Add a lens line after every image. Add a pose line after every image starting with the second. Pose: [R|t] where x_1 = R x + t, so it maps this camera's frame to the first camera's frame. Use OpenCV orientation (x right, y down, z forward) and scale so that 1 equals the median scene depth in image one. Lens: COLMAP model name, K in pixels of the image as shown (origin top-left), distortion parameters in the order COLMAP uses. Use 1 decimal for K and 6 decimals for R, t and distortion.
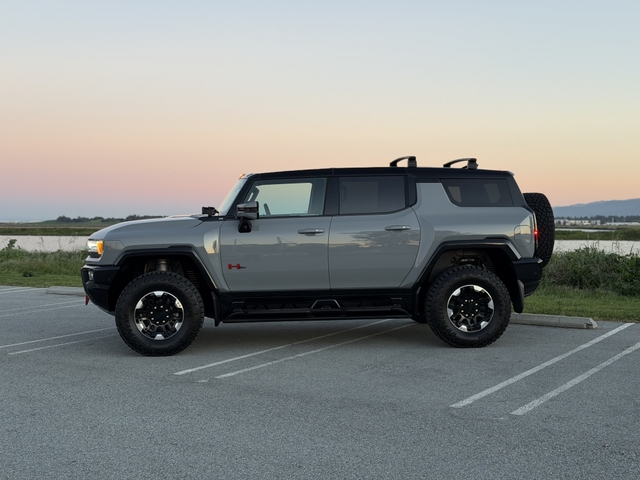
lens RADIAL K [[899.6, 0, 320.0], [0, 899.6, 240.0], [0, 0, 1]] dist [0.143301, -0.099858]
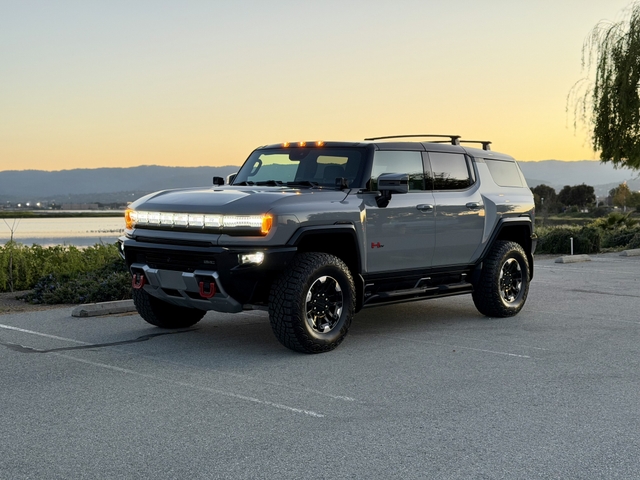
lens RADIAL K [[899.6, 0, 320.0], [0, 899.6, 240.0], [0, 0, 1]] dist [0.143301, -0.099858]
pose [[0.712886, -0.010733, 0.701198, -0.756119], [-0.005625, 0.999763, 0.021022, 0.005397], [-0.701258, -0.018930, 0.712656, 0.388679]]
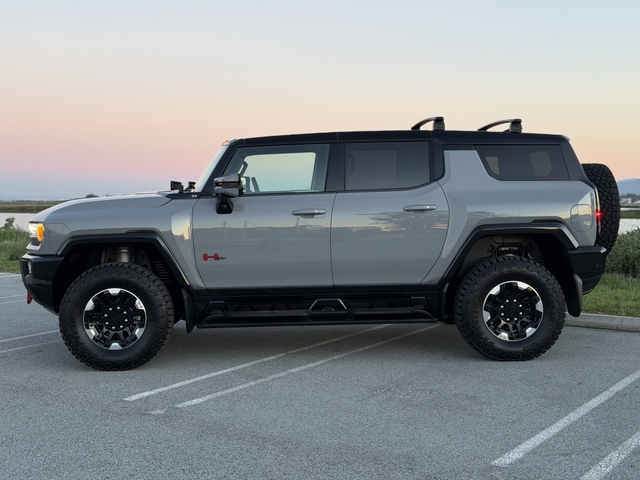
lens RADIAL K [[899.6, 0, 320.0], [0, 899.6, 240.0], [0, 0, 1]] dist [0.143301, -0.099858]
pose [[0.999567, 0.002010, -0.029350, 0.022611], [-0.001306, 0.999712, 0.023967, -0.004208], [0.029390, -0.023919, 0.999282, 0.214022]]
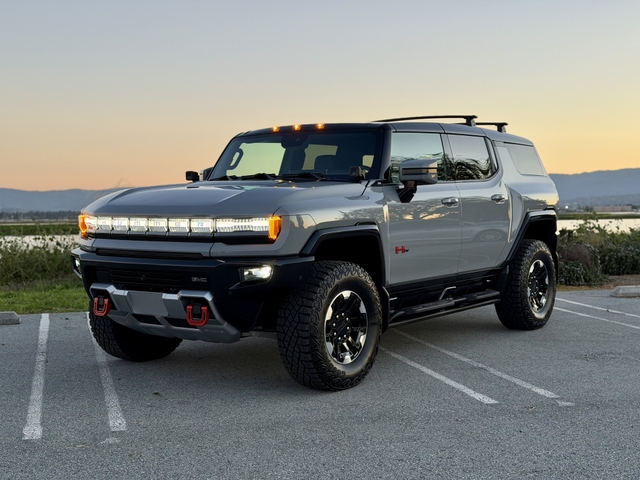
lens RADIAL K [[899.6, 0, 320.0], [0, 899.6, 240.0], [0, 0, 1]] dist [0.143301, -0.099858]
pose [[0.652773, -0.031530, 0.756897, -0.674434], [0.024361, 0.999490, 0.020626, 0.004957], [-0.757162, 0.004975, 0.653209, 0.565564]]
